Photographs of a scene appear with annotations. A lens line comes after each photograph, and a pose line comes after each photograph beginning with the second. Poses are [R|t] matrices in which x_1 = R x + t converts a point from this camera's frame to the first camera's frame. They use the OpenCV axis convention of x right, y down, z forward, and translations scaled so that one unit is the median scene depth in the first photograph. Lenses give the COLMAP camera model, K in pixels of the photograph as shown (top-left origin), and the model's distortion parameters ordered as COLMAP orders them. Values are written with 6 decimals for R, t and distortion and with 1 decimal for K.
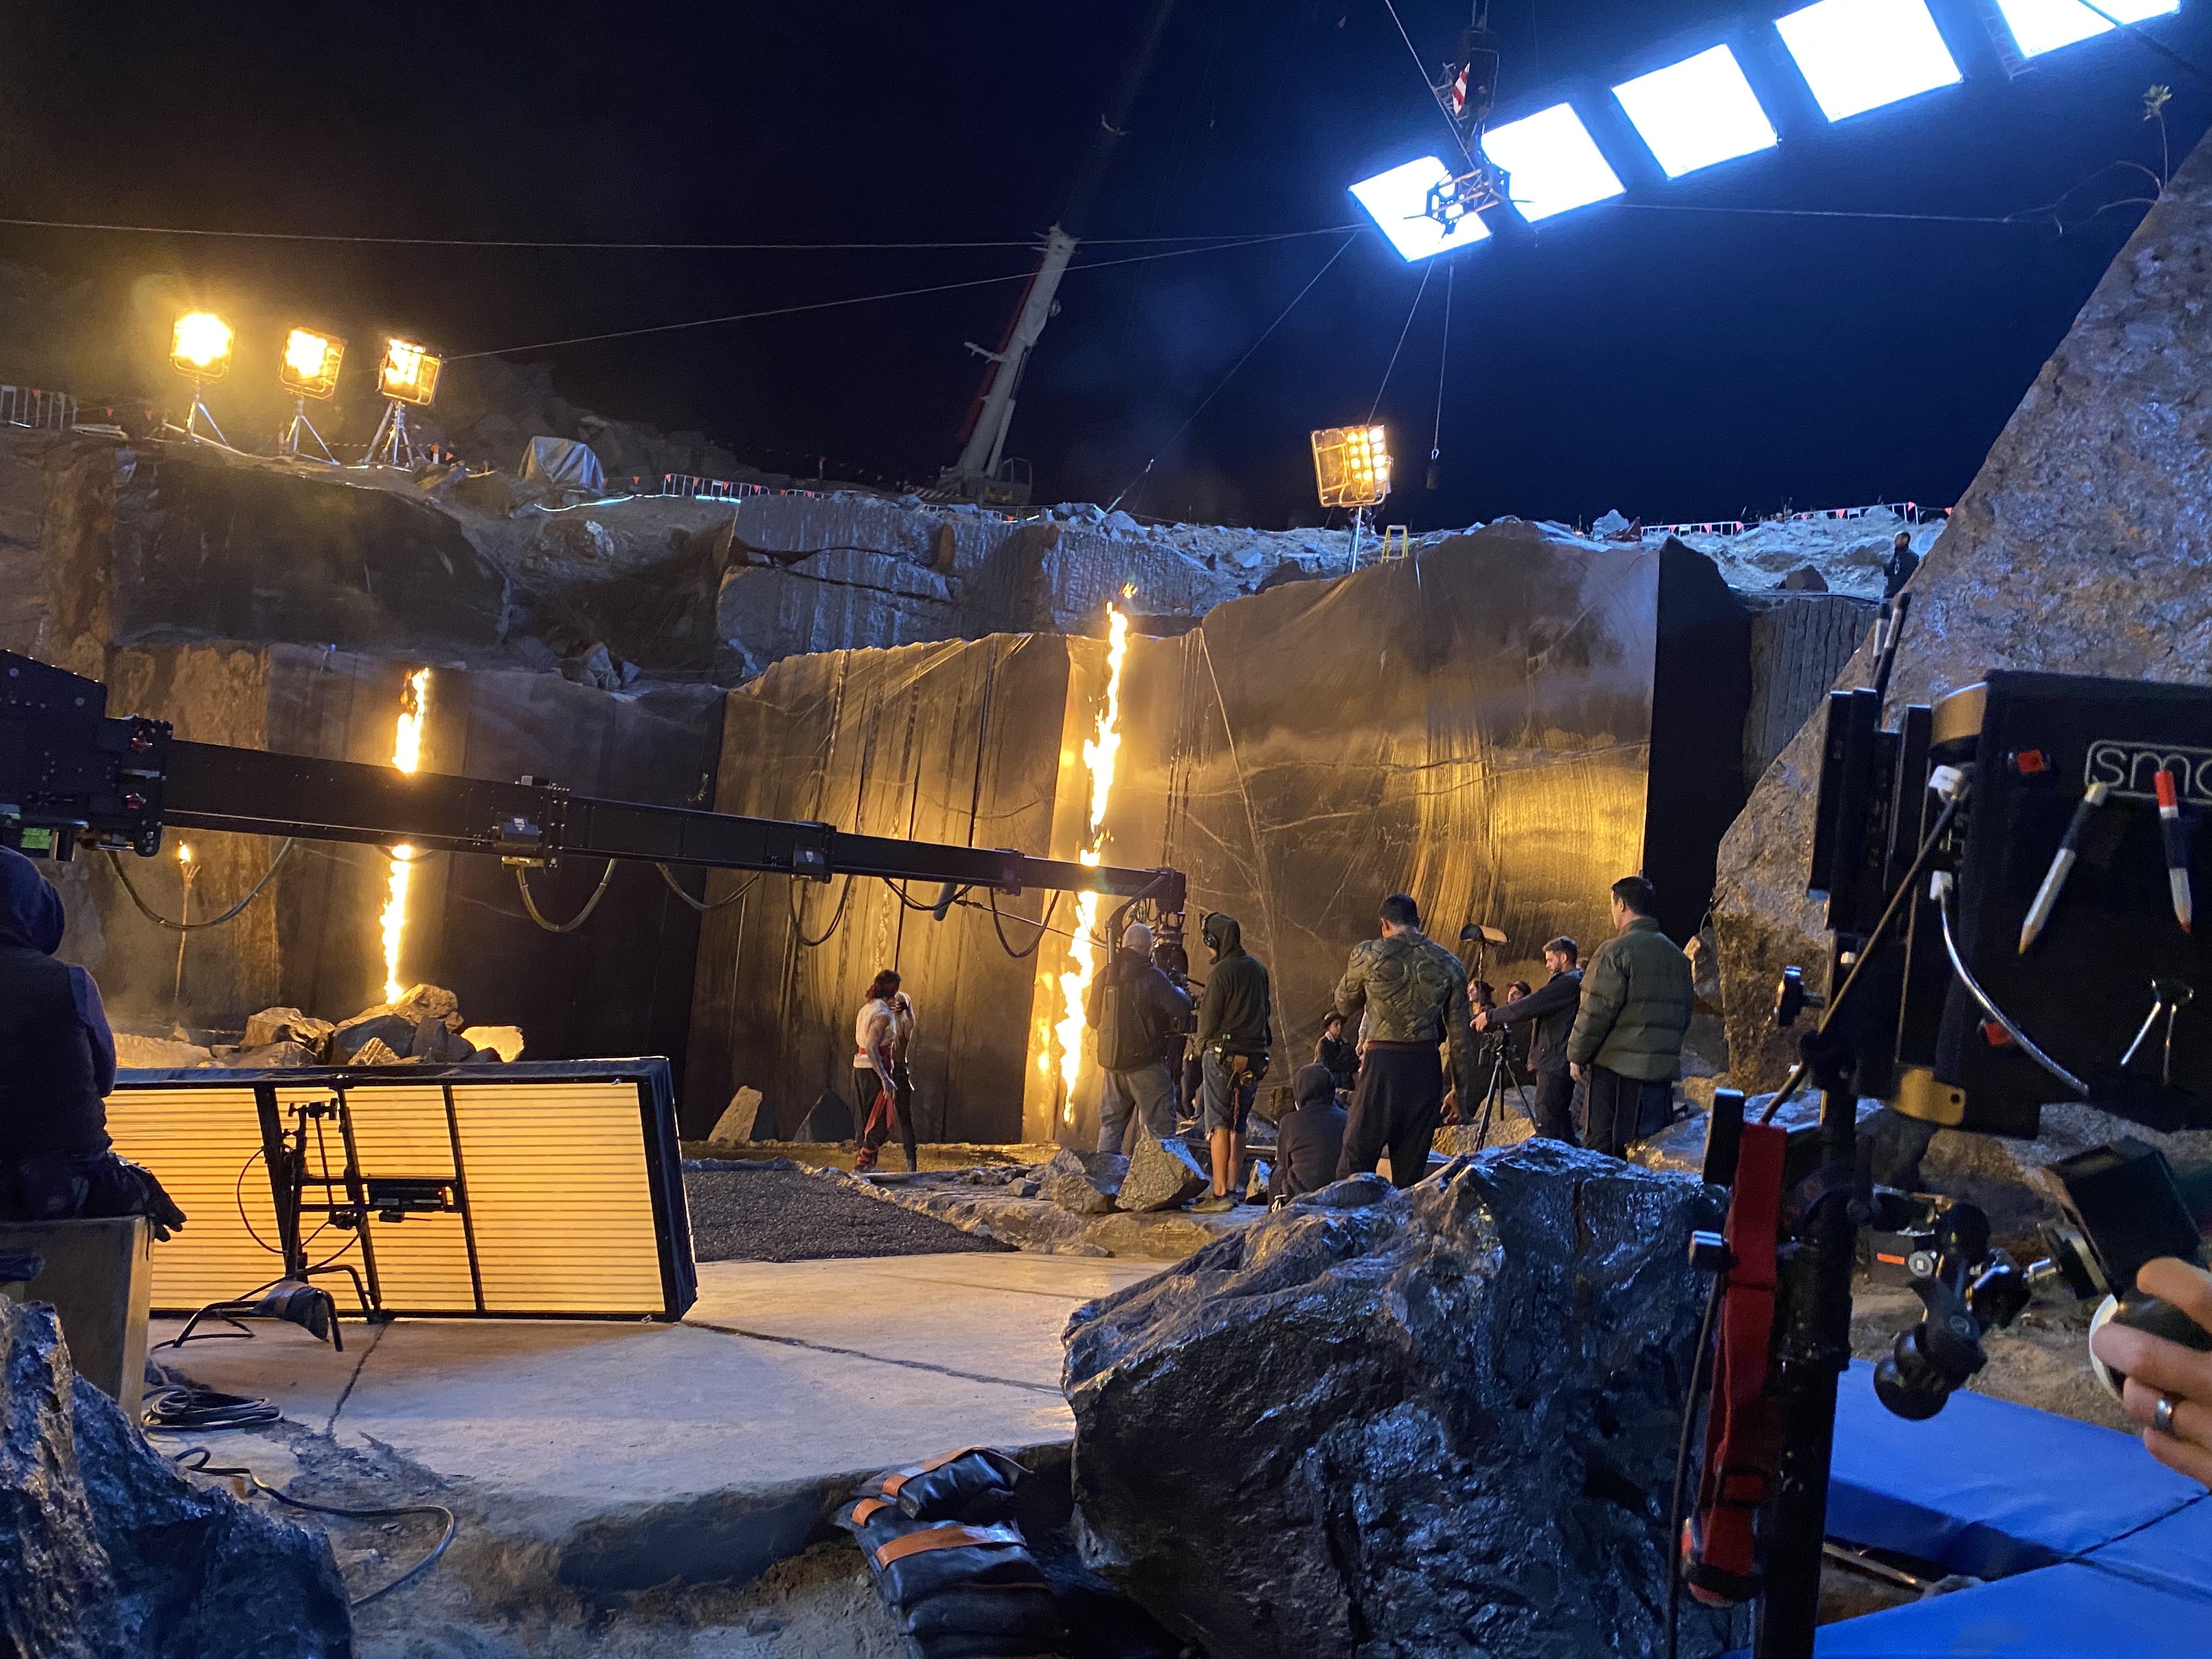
lens RADIAL K [[1678.1, 0, 1110.5], [0, 1678.1, 824.6], [0, 0, 1]] dist [0.042045, -0.051506]
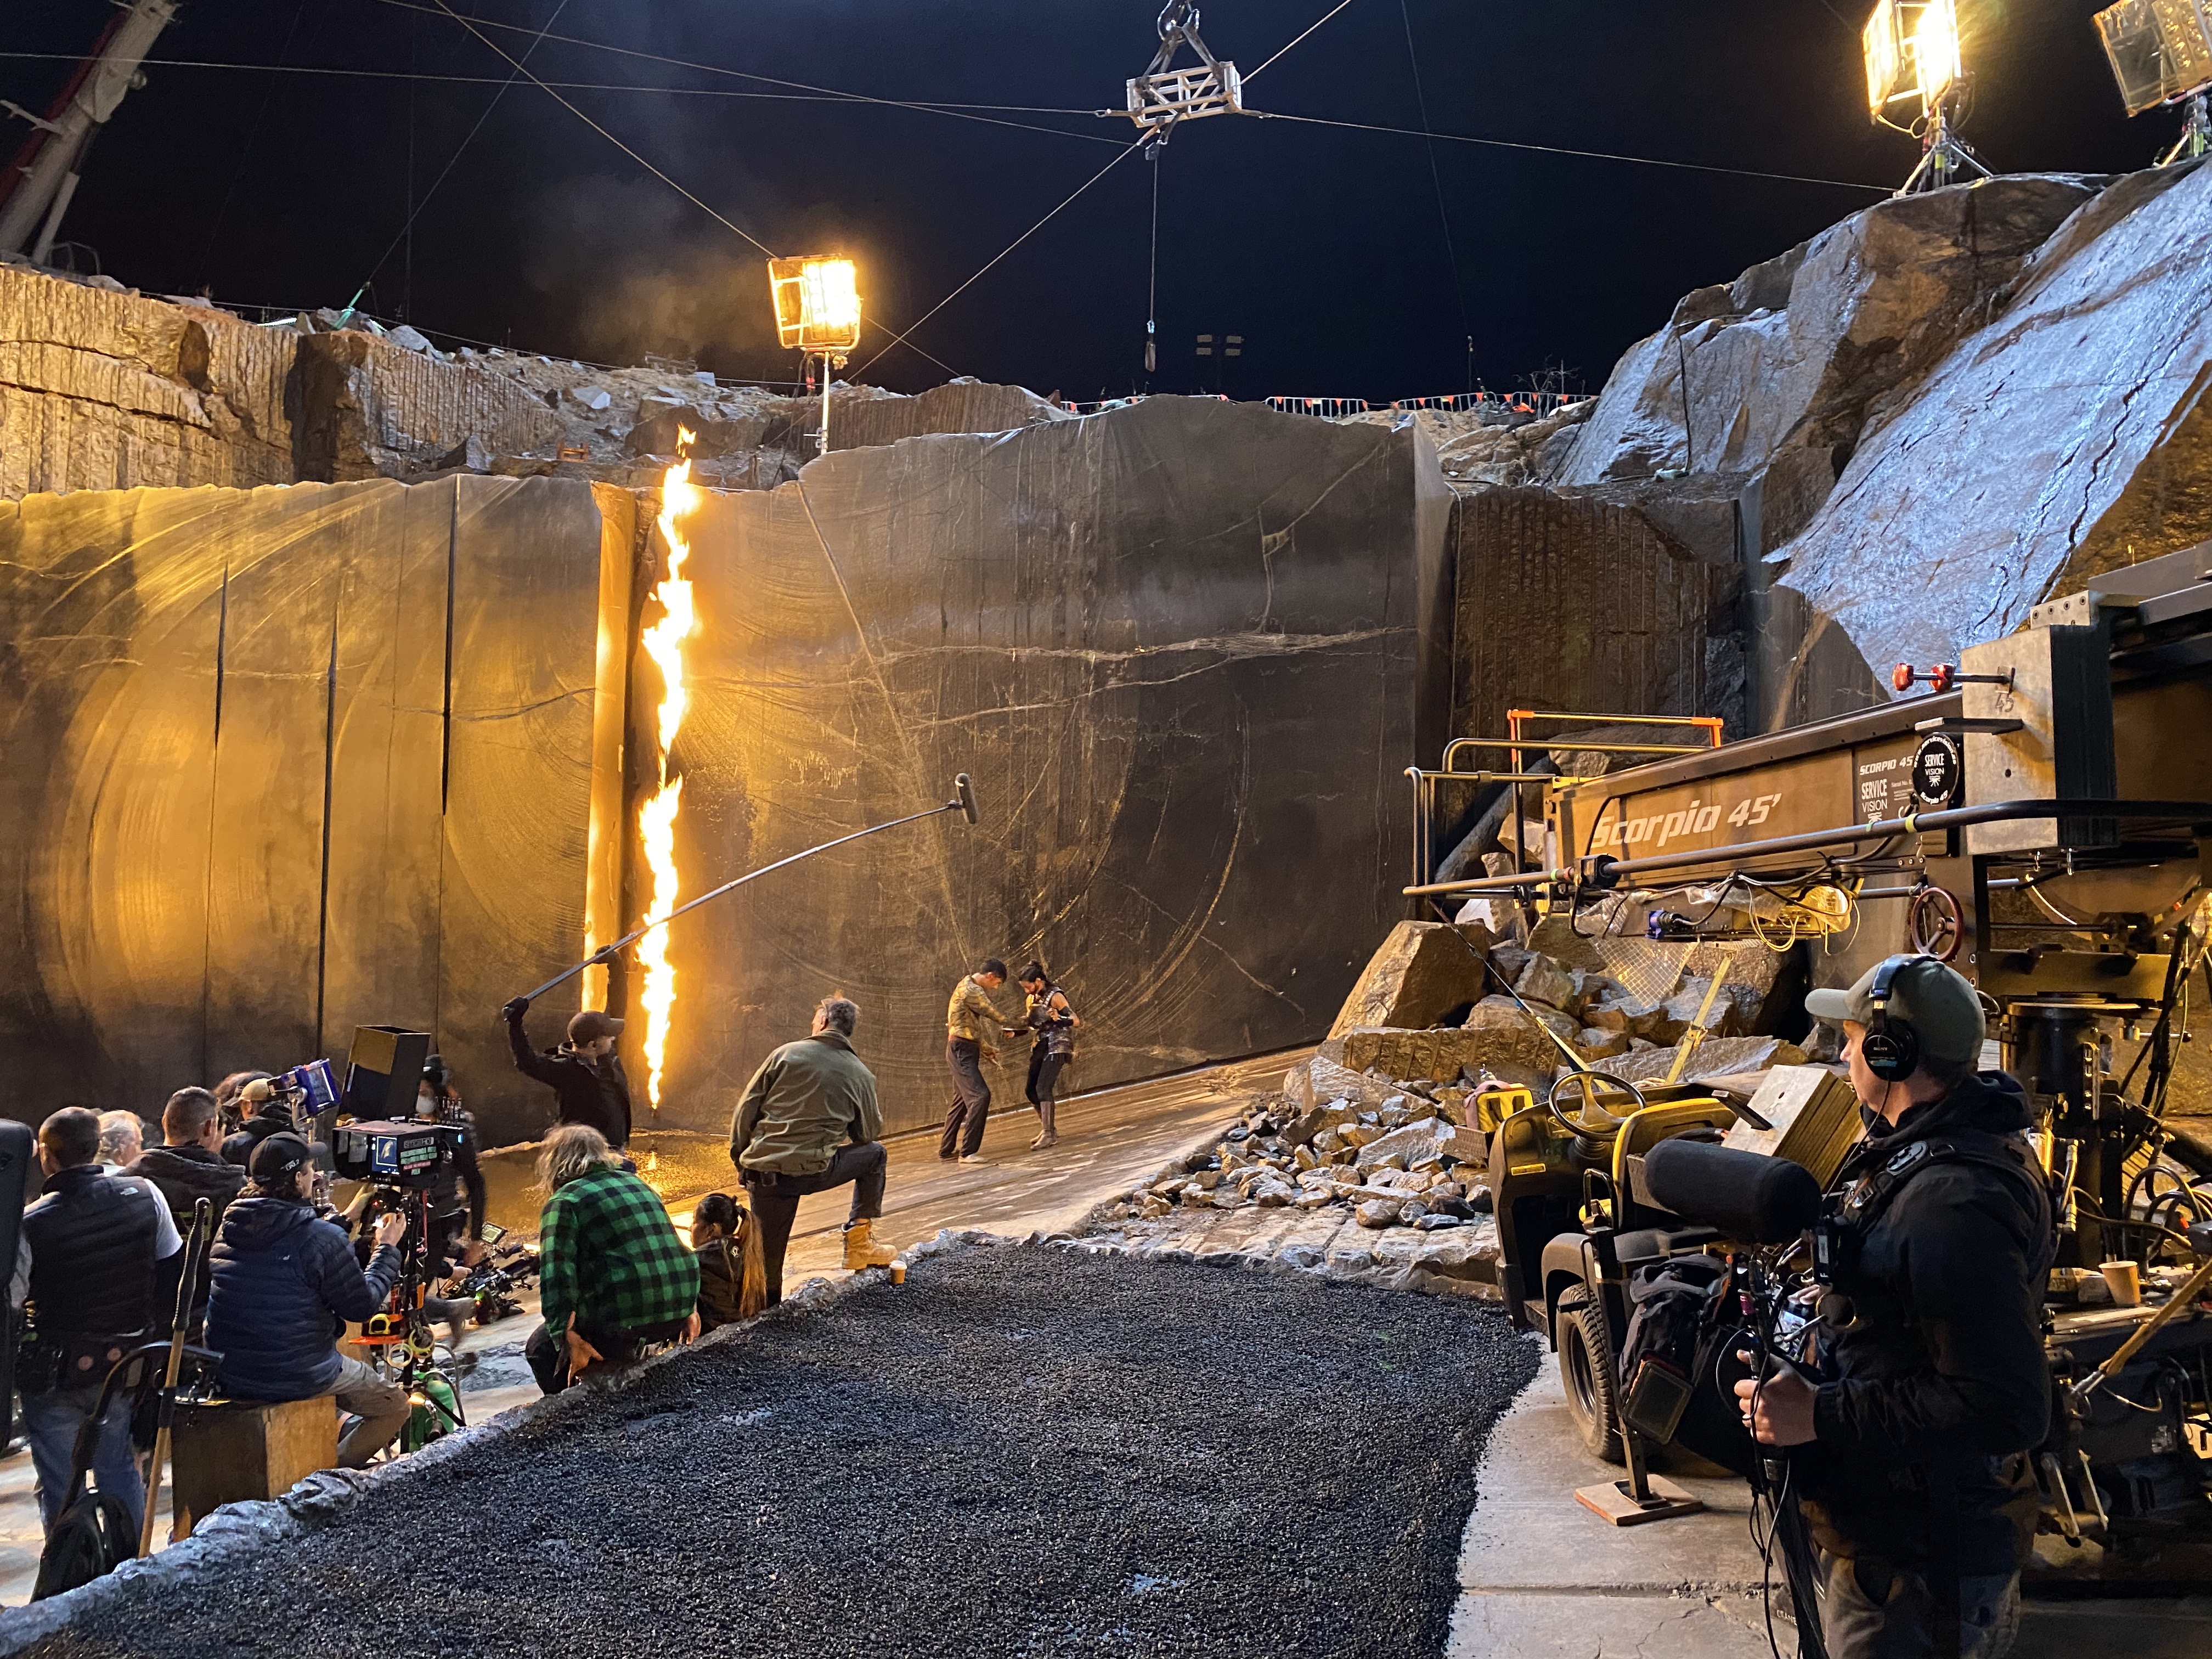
lens RADIAL K [[1678.1, 0, 1117.8], [0, 1678.1, 820.4], [0, 0, 1]] dist [0.042045, -0.051506]
pose [[0.840709, -0.060550, 0.538091, -0.295050], [0.021835, 0.996711, 0.078043, -0.013725], [-0.541046, -0.053862, 0.839266, 0.235562]]
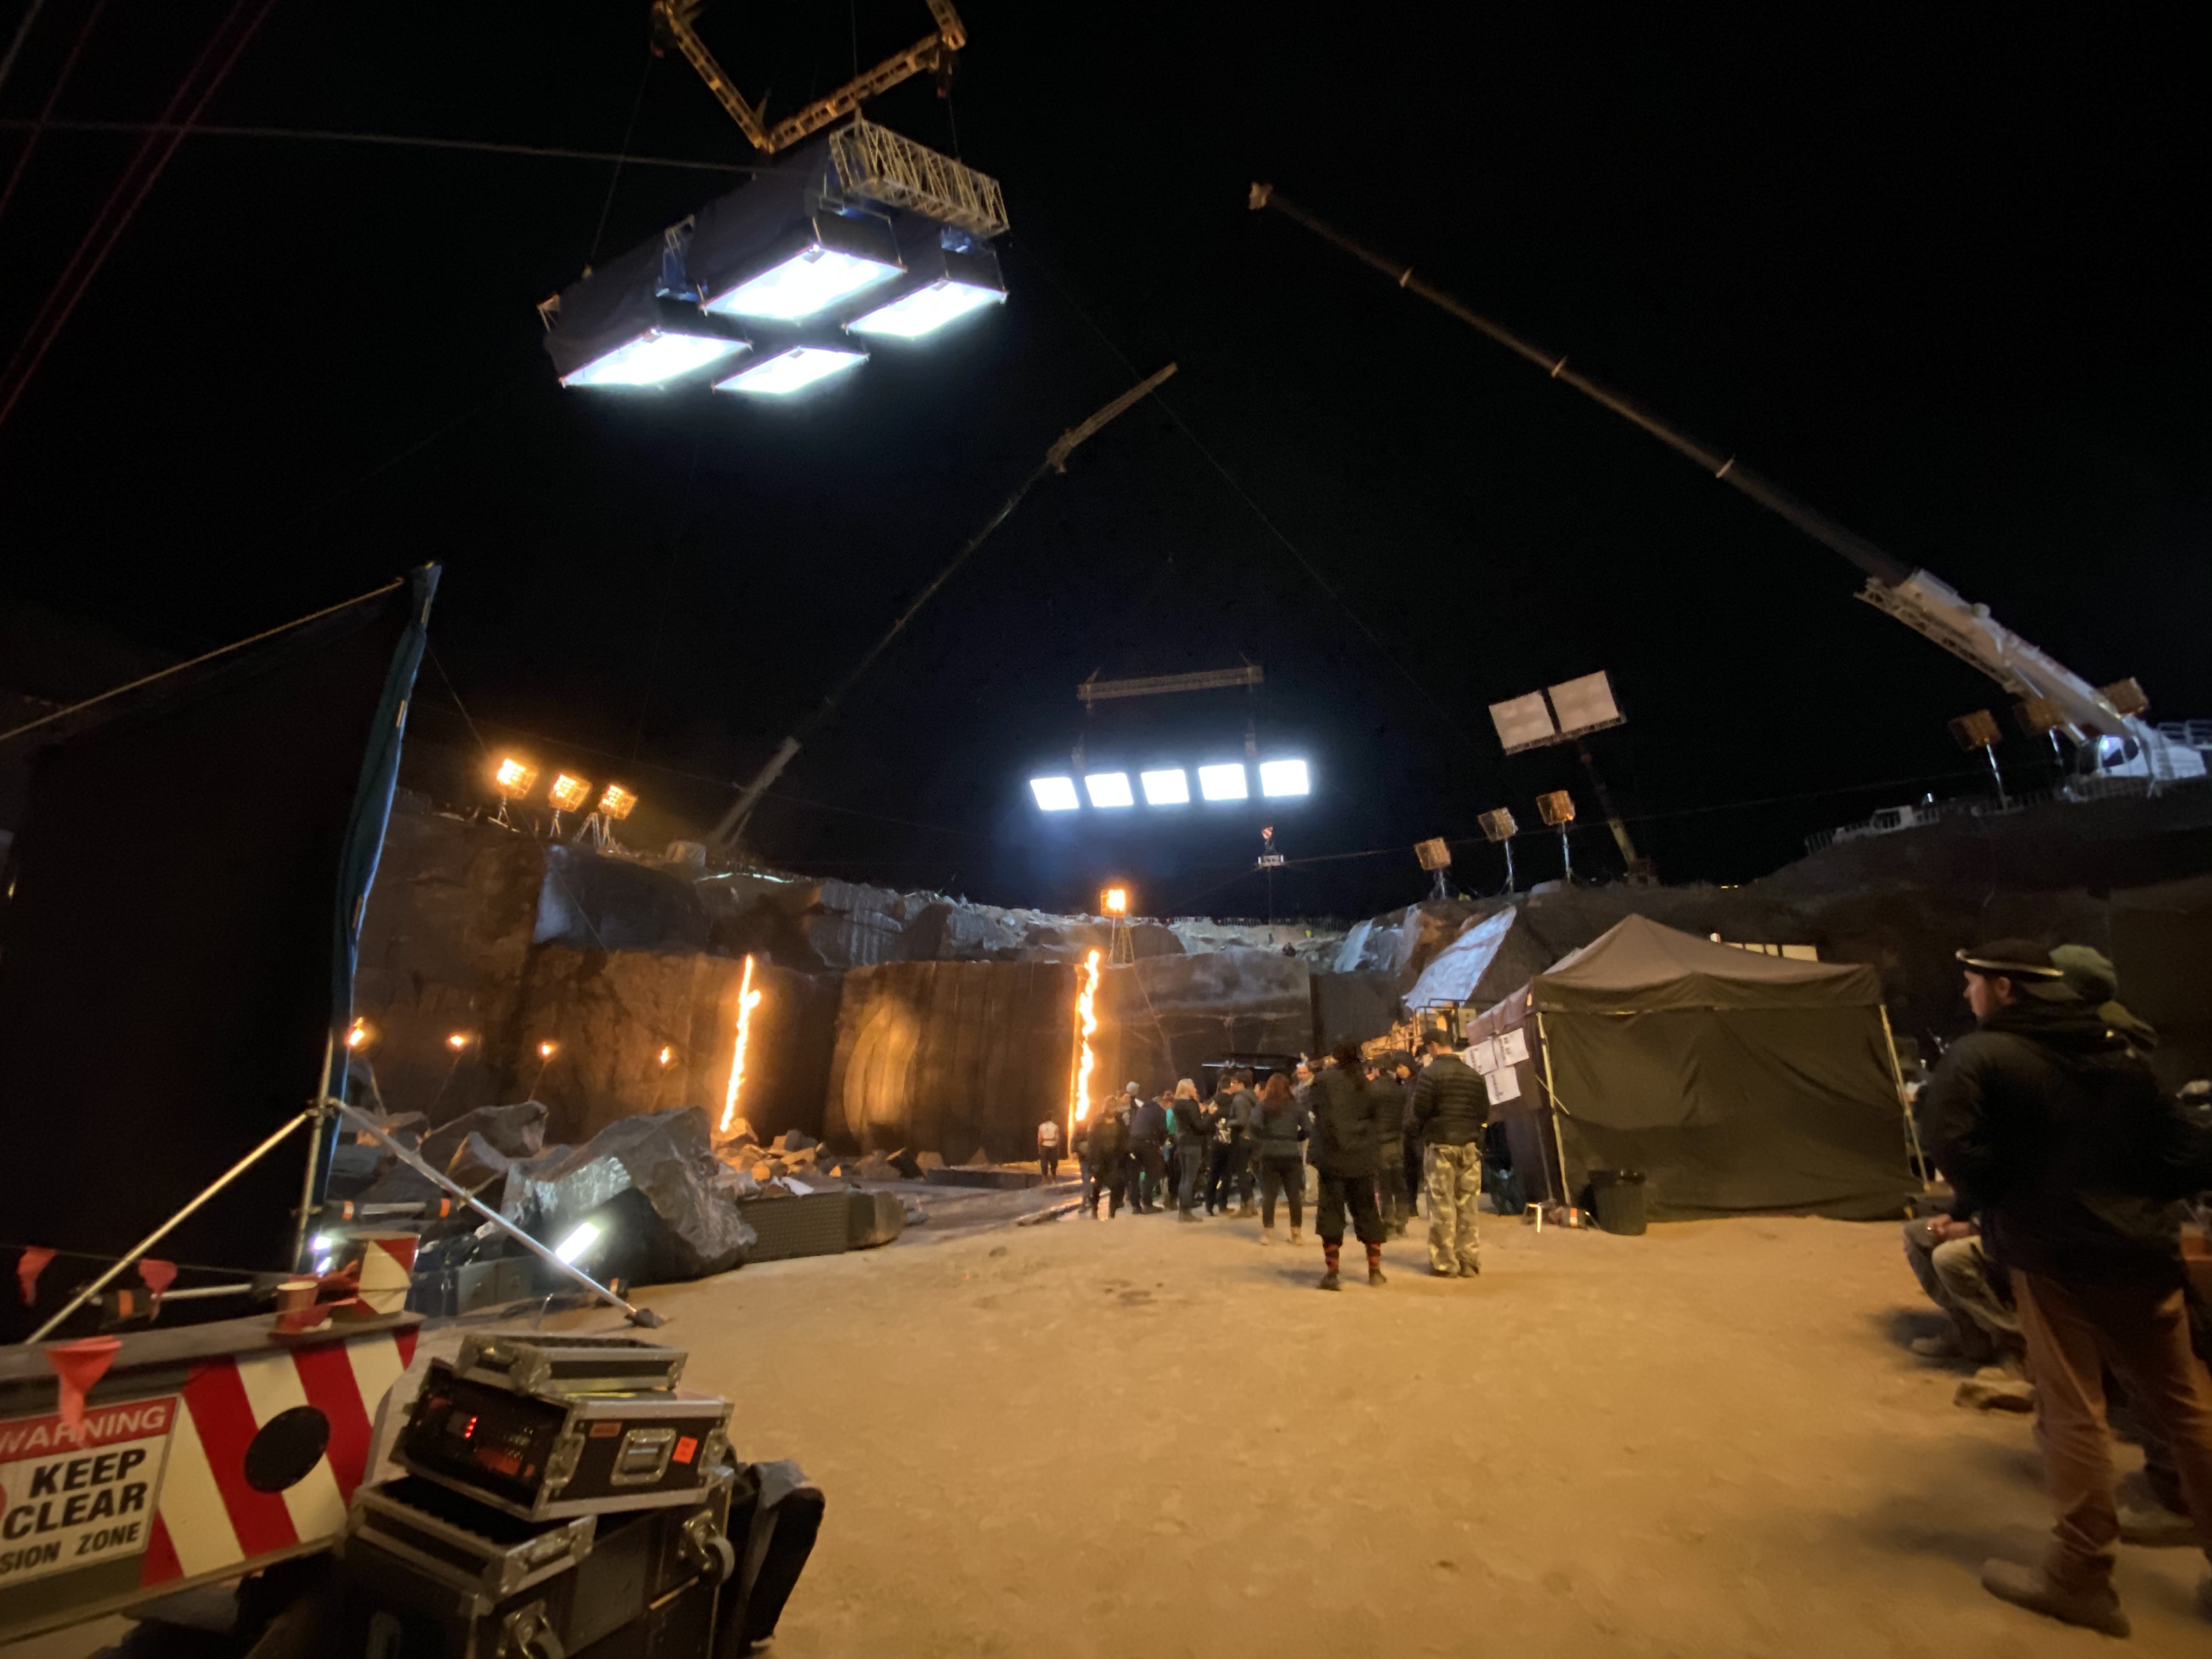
lens RADIAL K [[890.1, 0, 1112.7], [0, 890.1, 837.7], [0, 0, 1]] dist [0.007759, -0.014300]
pose [[0.816511, 0.105212, 0.567662, -0.972062], [0.006811, 0.981430, -0.191699, -0.043891], [-0.577289, 0.160390, 0.800632, -0.287032]]
